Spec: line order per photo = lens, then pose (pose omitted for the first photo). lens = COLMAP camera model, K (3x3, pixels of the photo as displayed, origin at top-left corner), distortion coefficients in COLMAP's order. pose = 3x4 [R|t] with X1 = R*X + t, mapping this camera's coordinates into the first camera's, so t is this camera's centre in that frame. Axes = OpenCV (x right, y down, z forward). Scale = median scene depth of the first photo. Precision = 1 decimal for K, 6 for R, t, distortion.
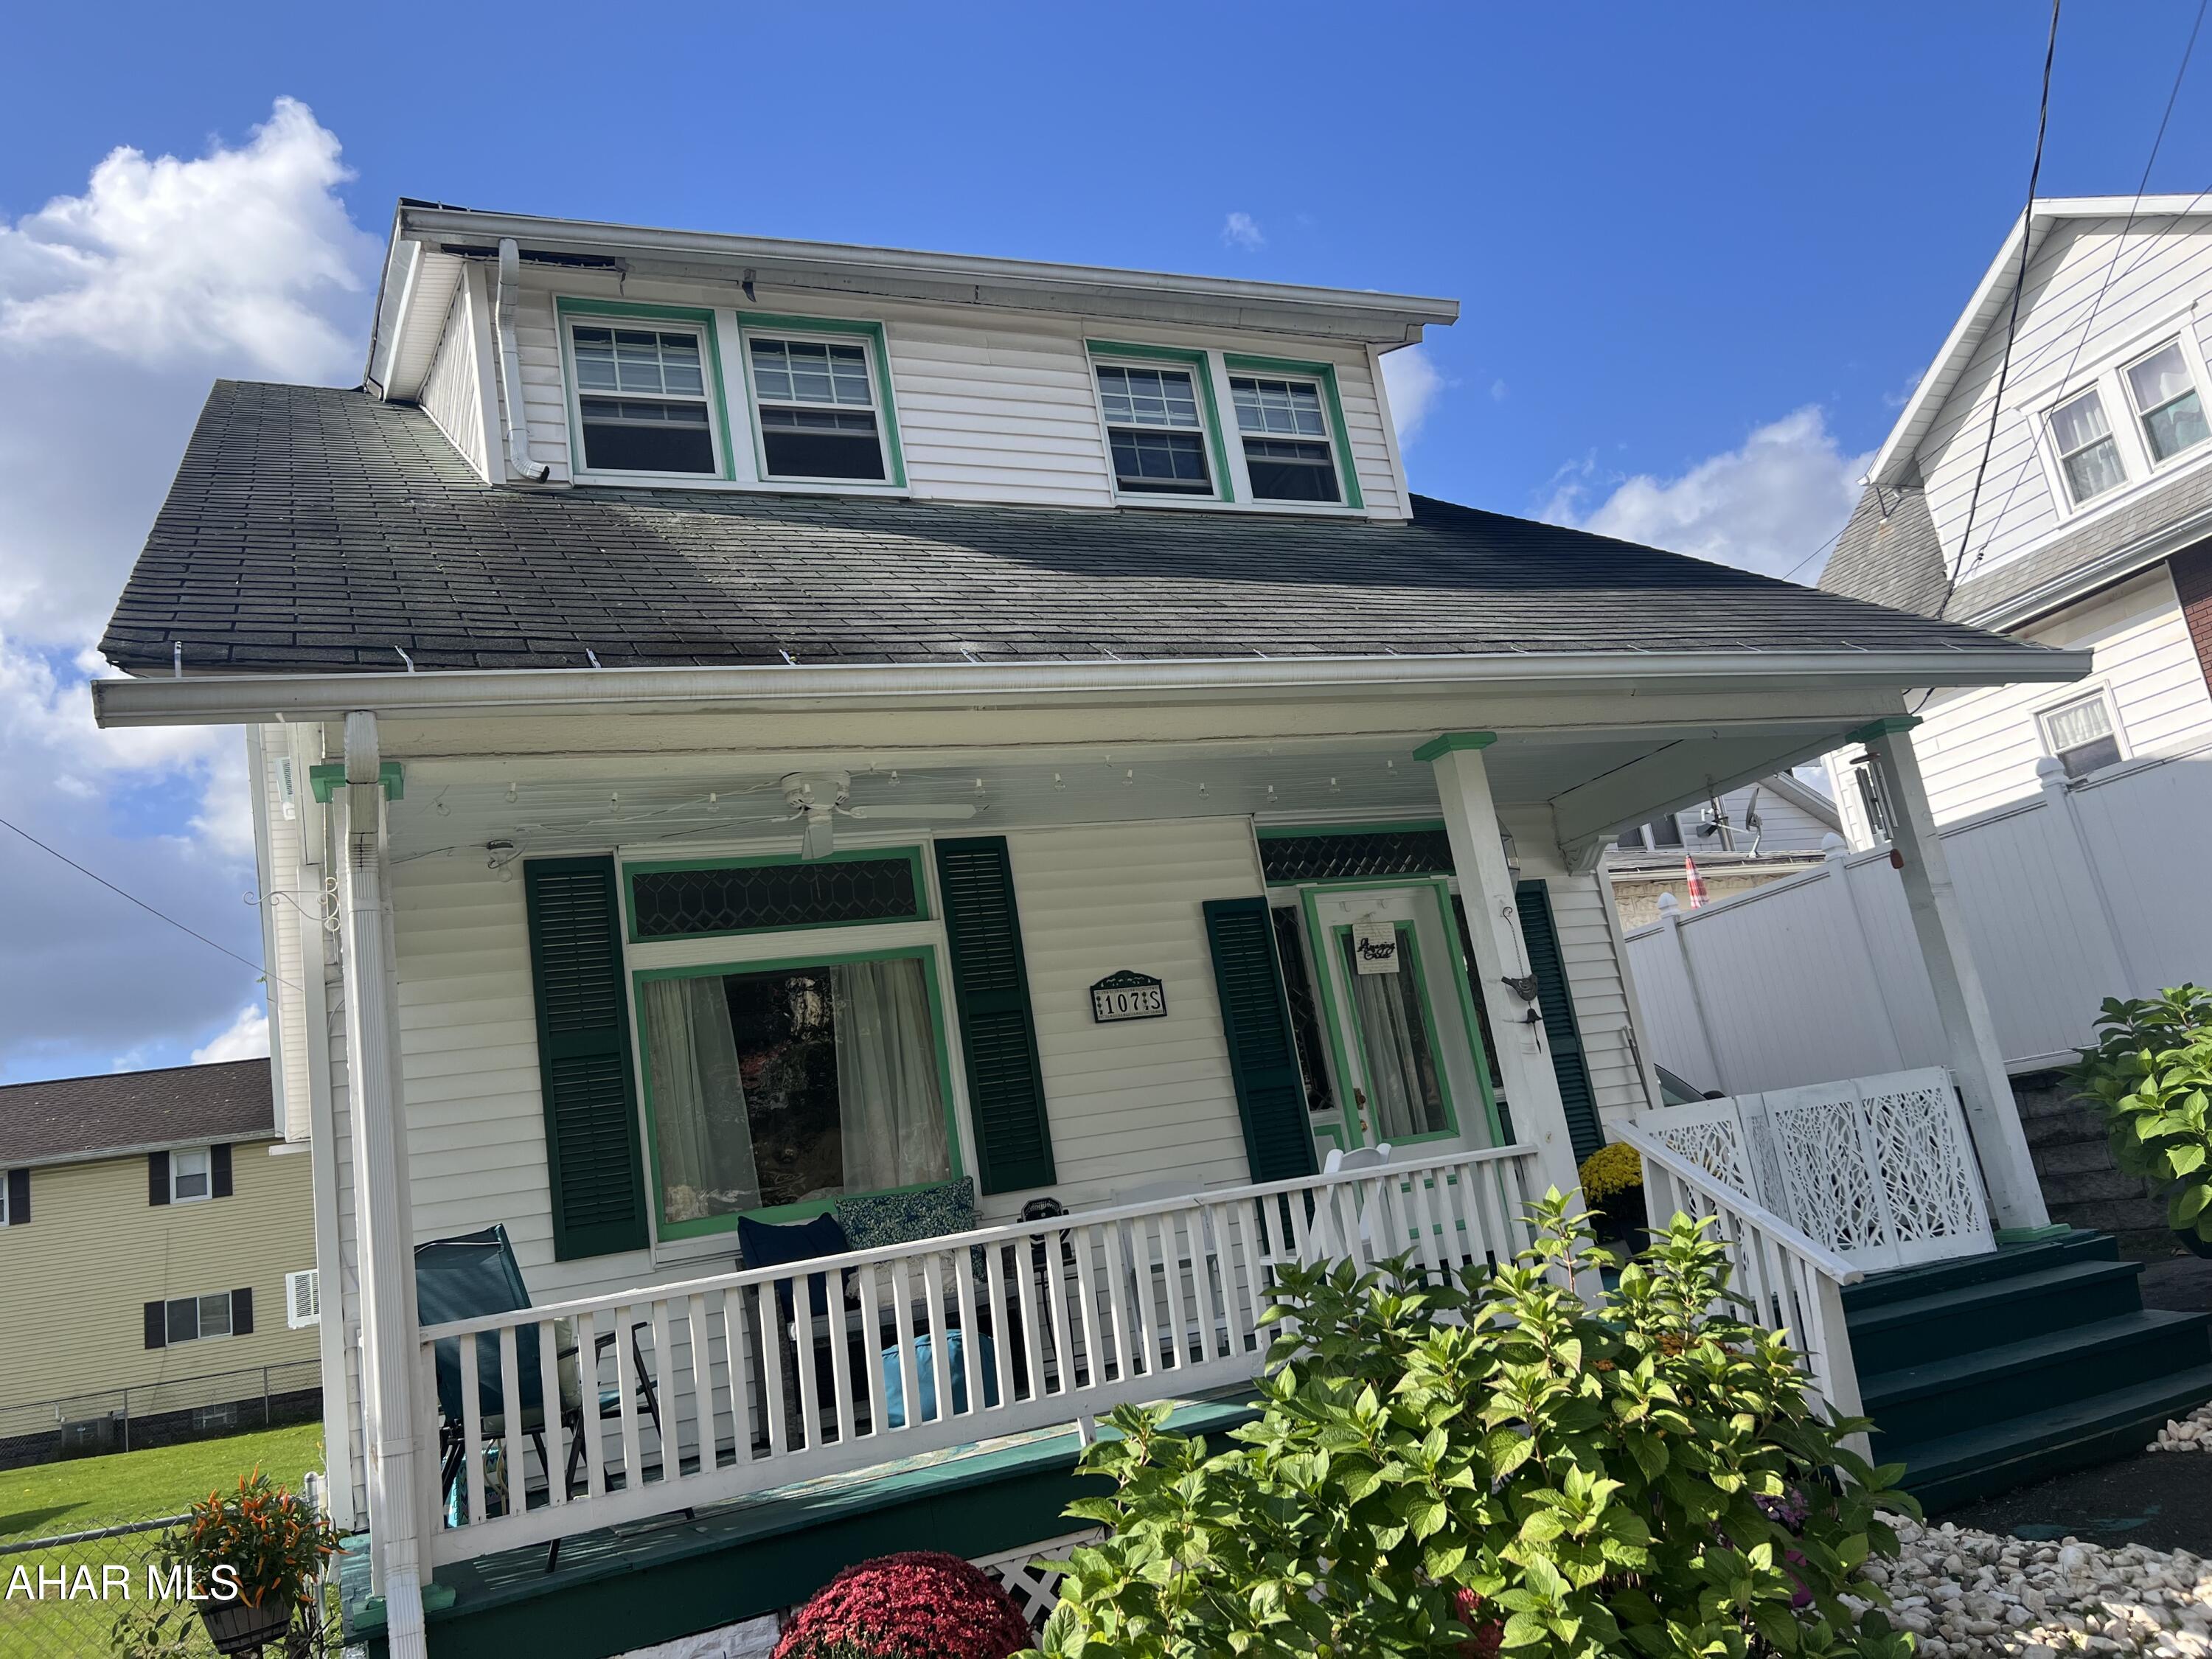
lens RADIAL K [[1664.3, 0, 1106.0], [0, 1664.3, 829.5], [0, 0, 1]] dist [0.056609, -0.053983]
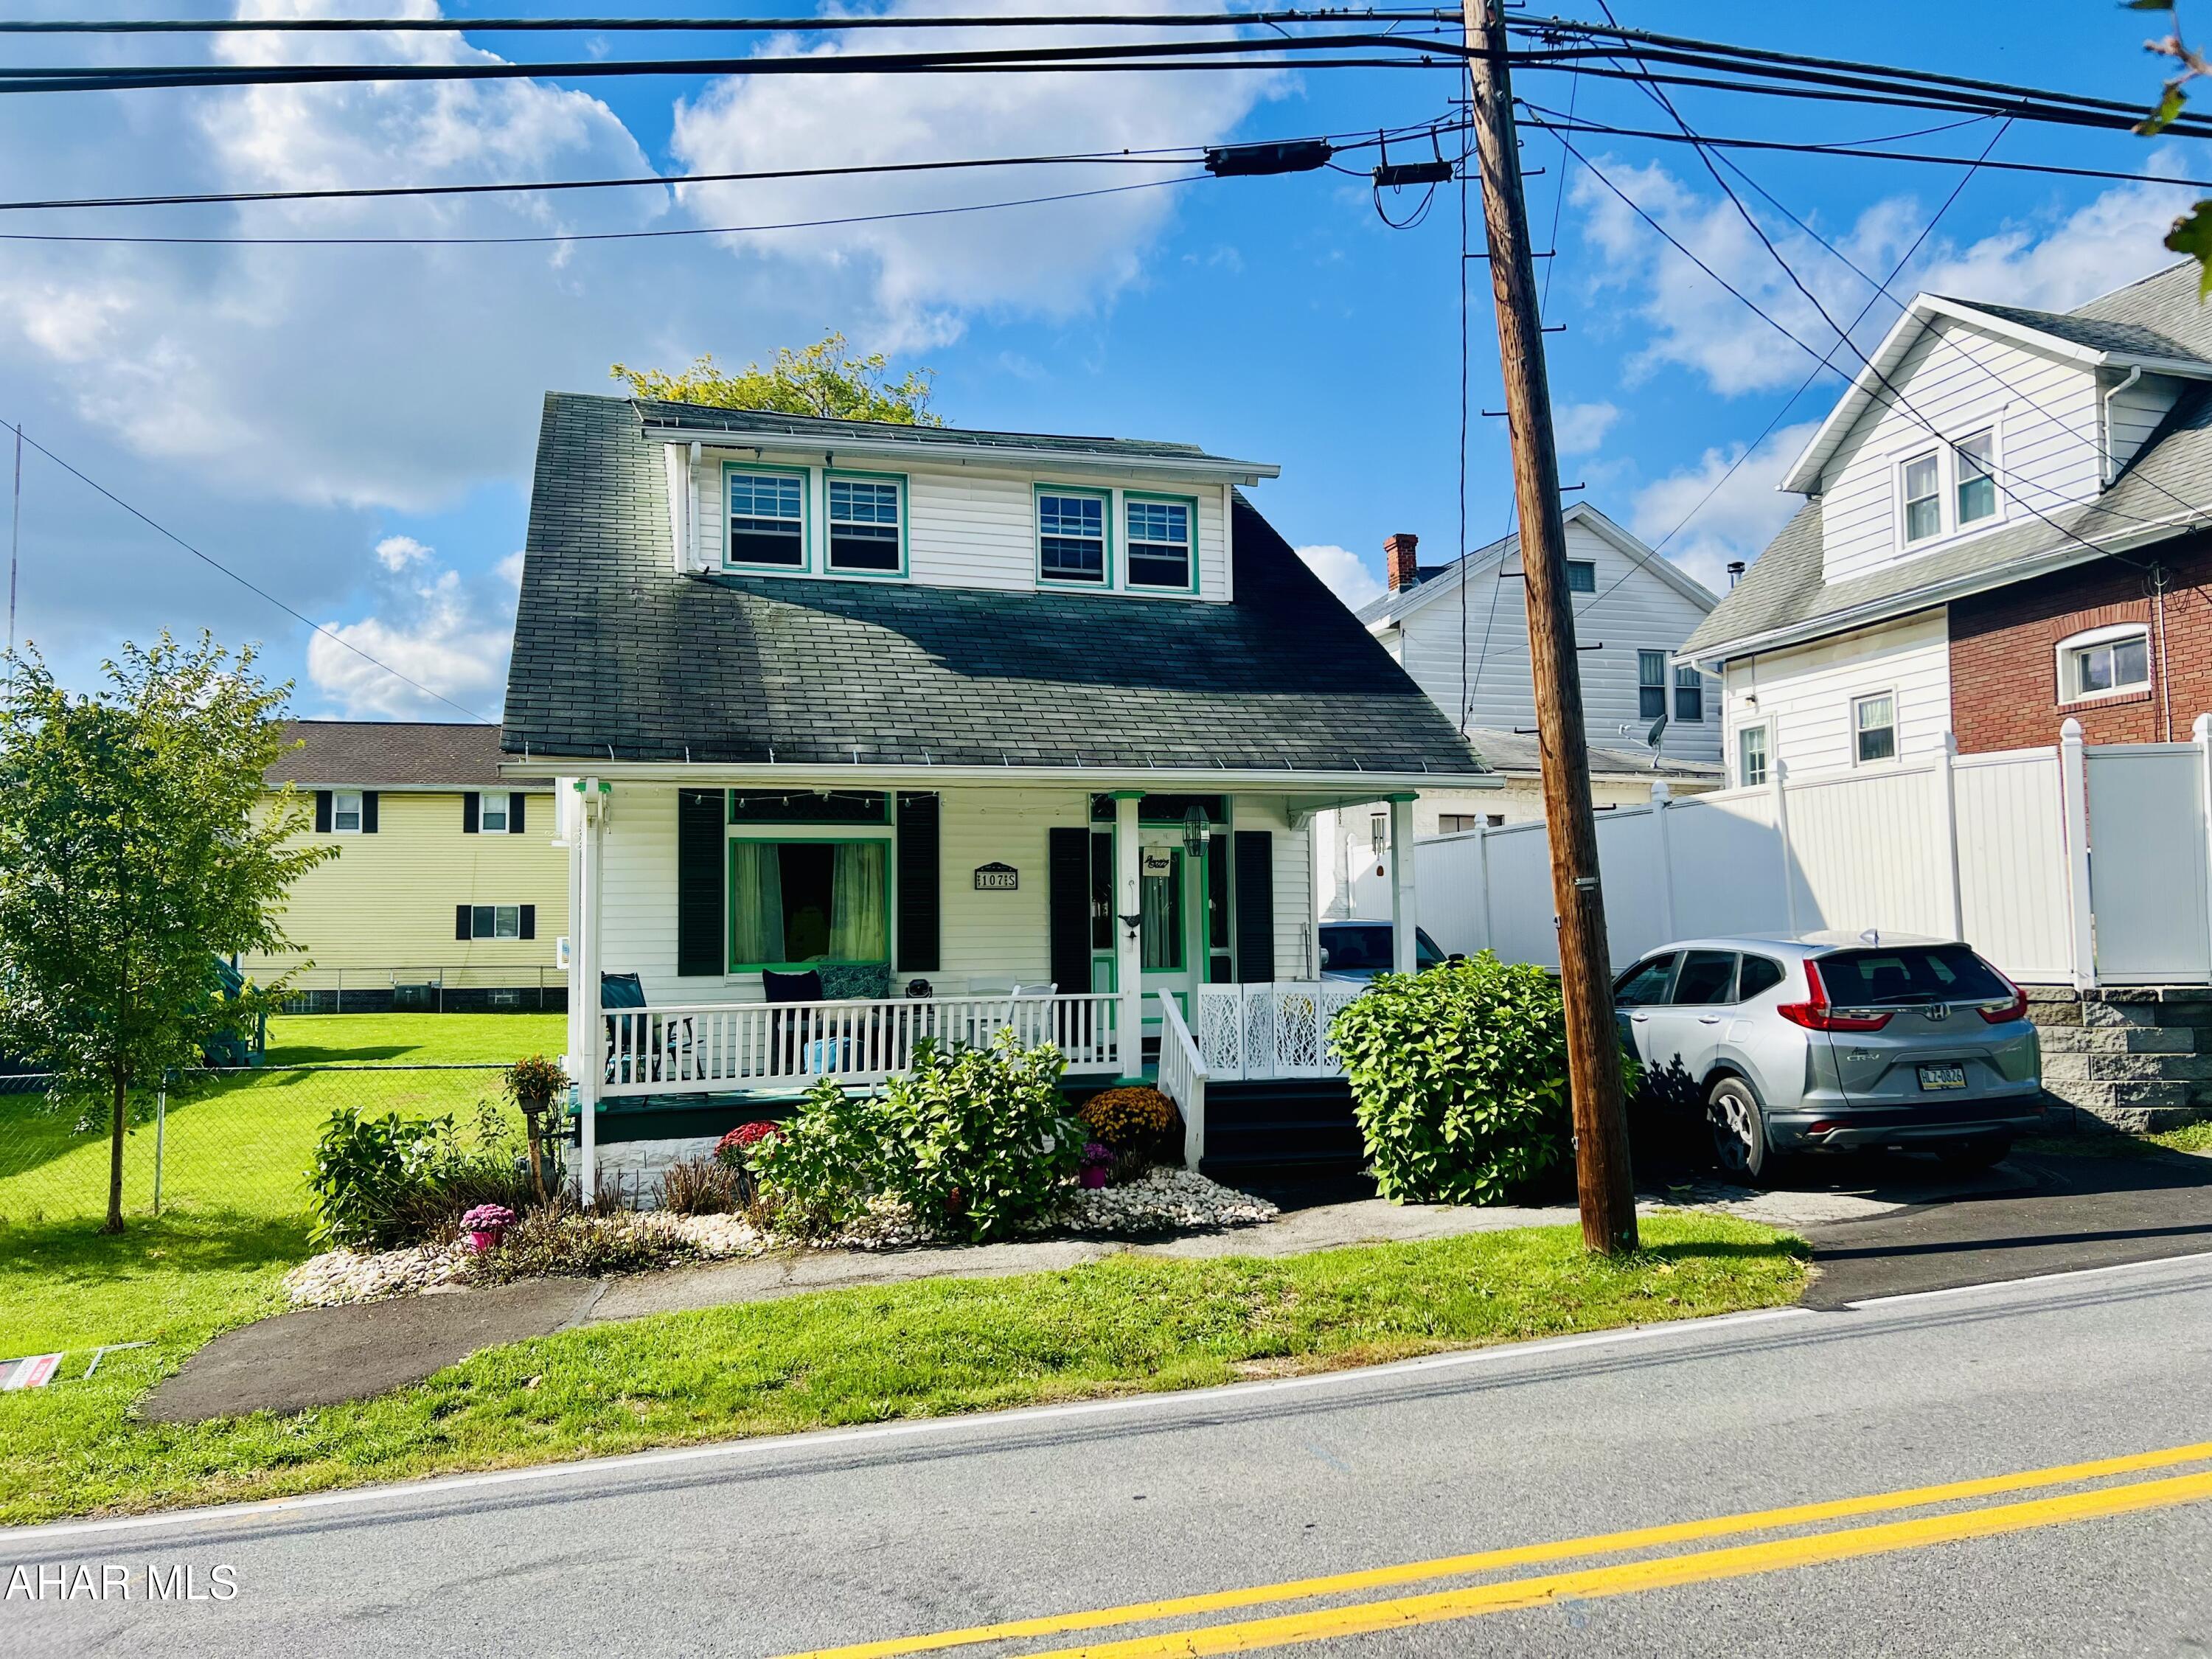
lens RADIAL K [[1664.0, 0, 1141.3], [0, 1664.0, 829.4], [0, 0, 1]] dist [0.093705, -0.173518]
pose [[0.983734, 0.137945, -0.115059, 0.372320], [-0.115711, 0.976560, 0.181501, -0.300439], [0.137399, -0.165235, 0.976637, -0.758750]]
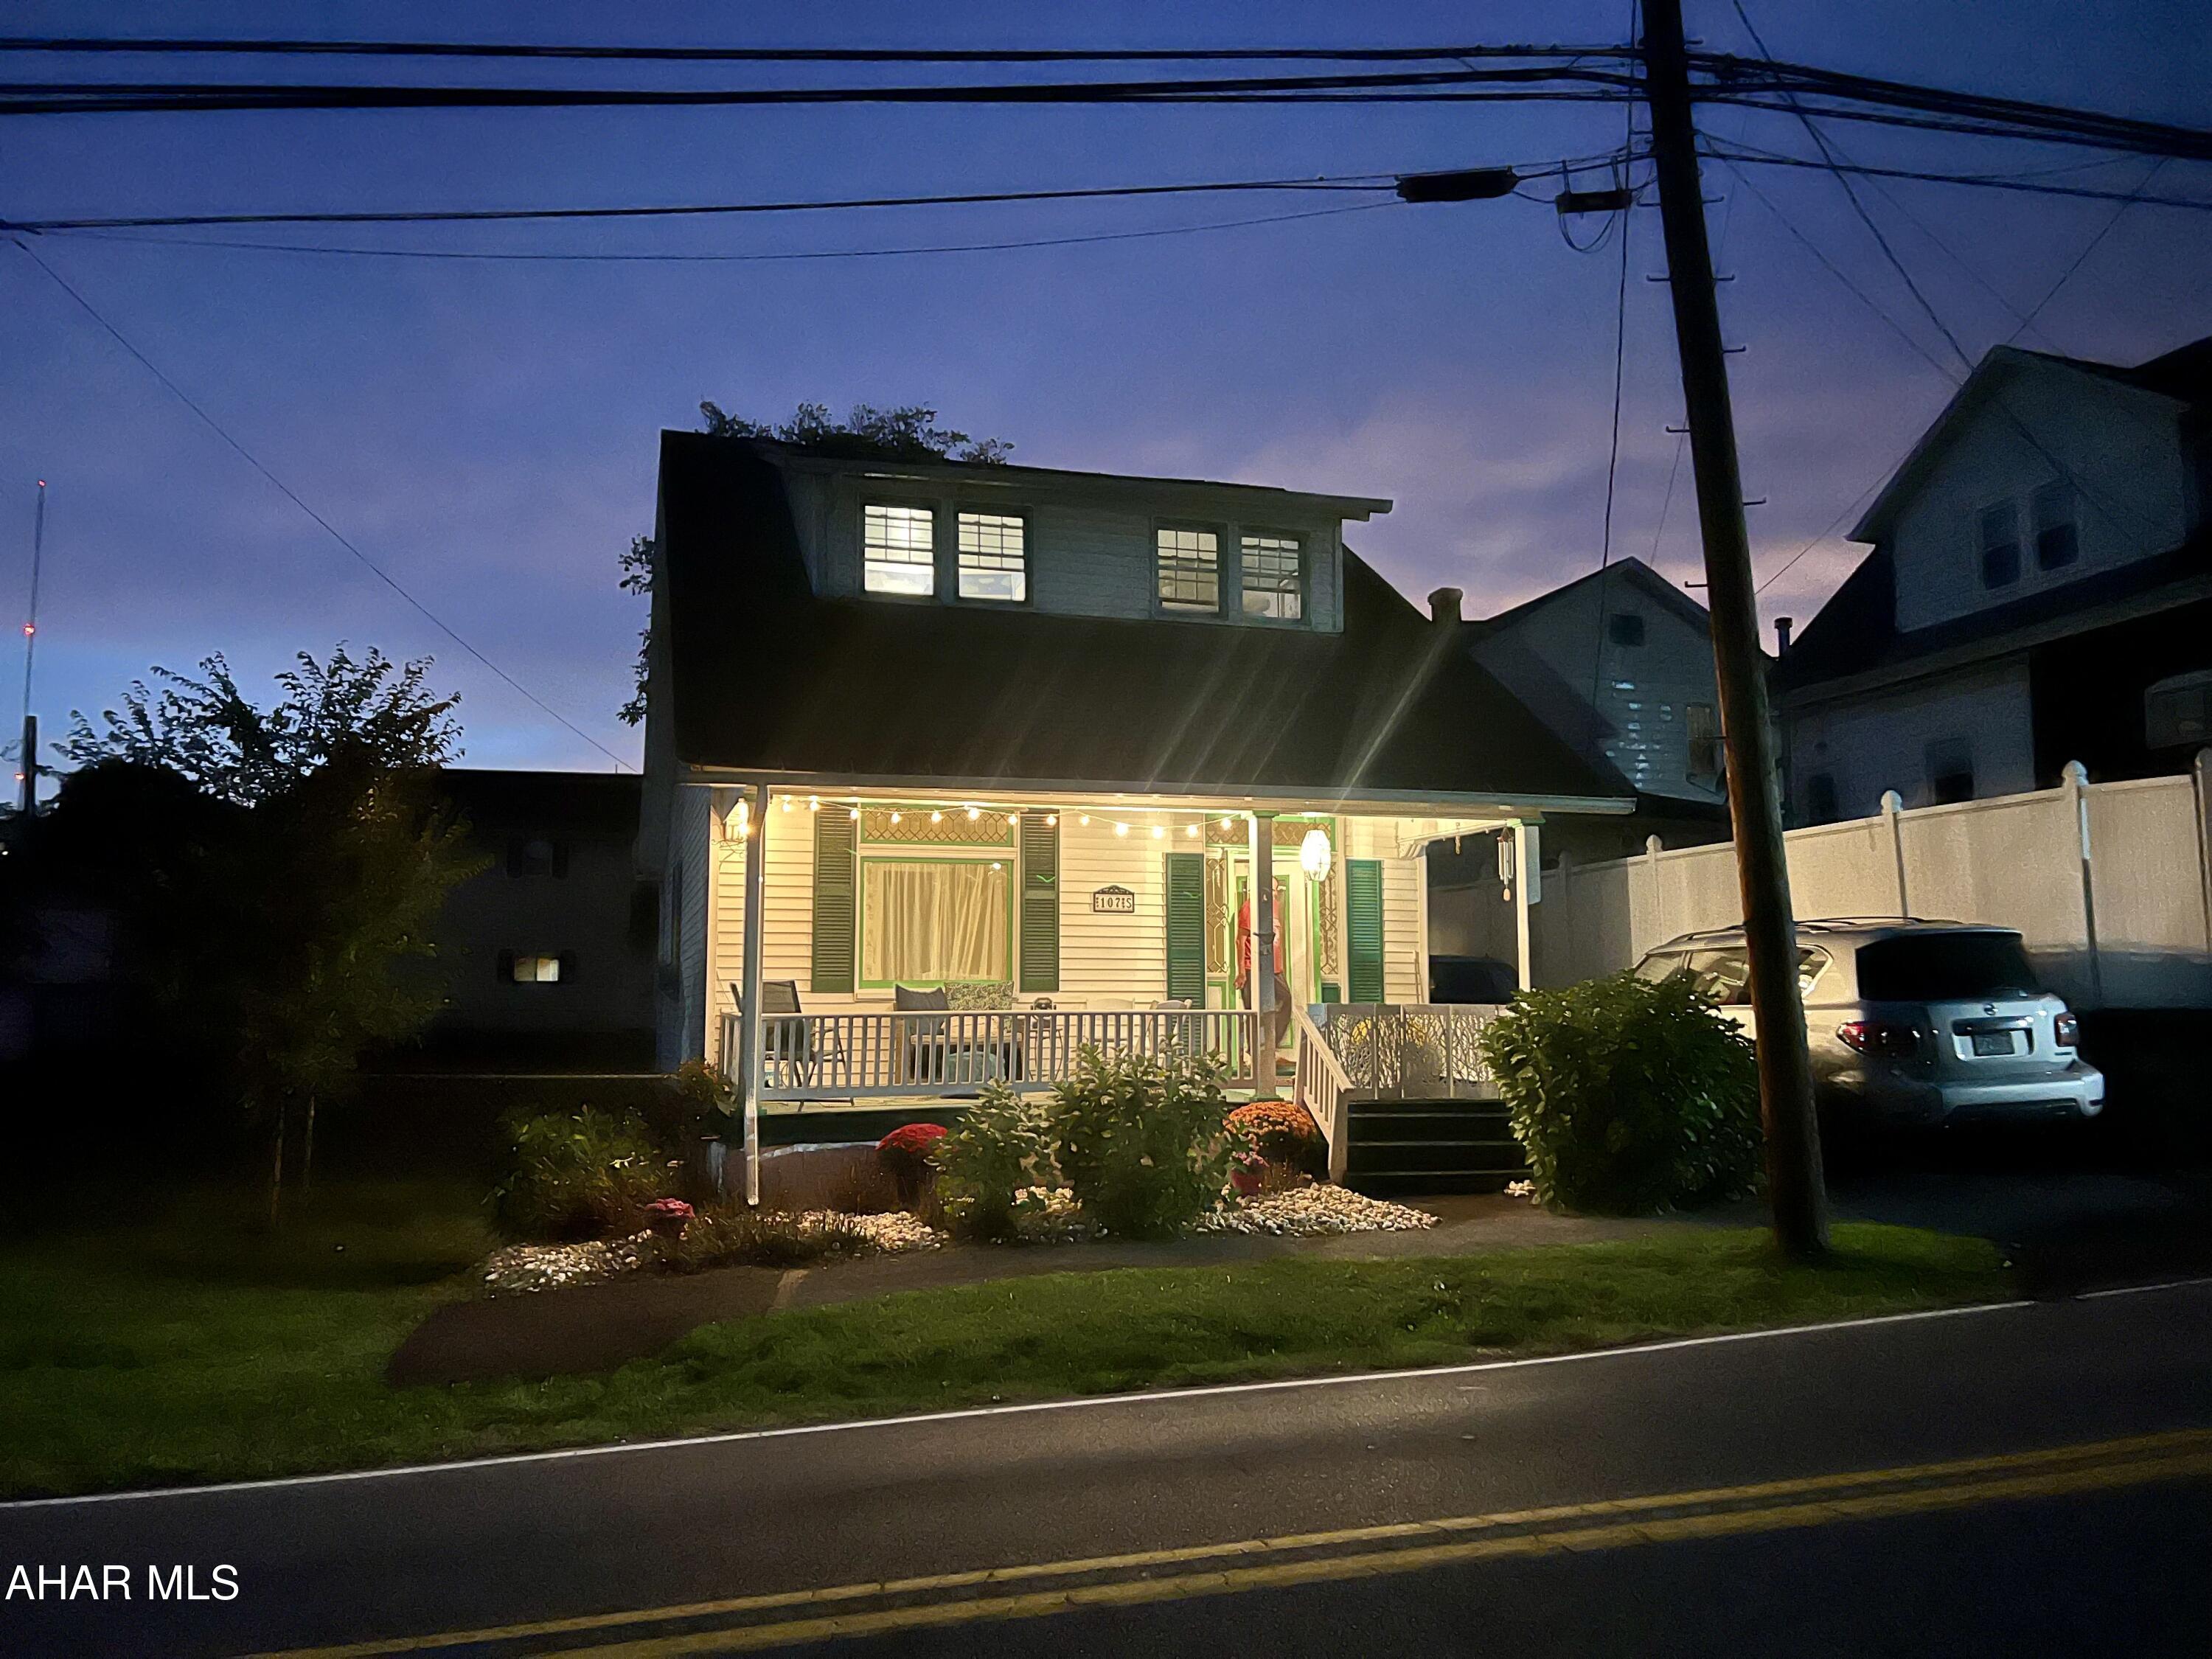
lens RADIAL K [[1664.3, 0, 1106.0], [0, 1664.3, 829.5], [0, 0, 1]] dist [0.056609, -0.053983]
pose [[0.980389, 0.143166, -0.135426, 0.243447], [-0.123403, 0.981775, 0.144535, -0.242305], [0.153650, -0.124988, 0.980189, -0.810551]]
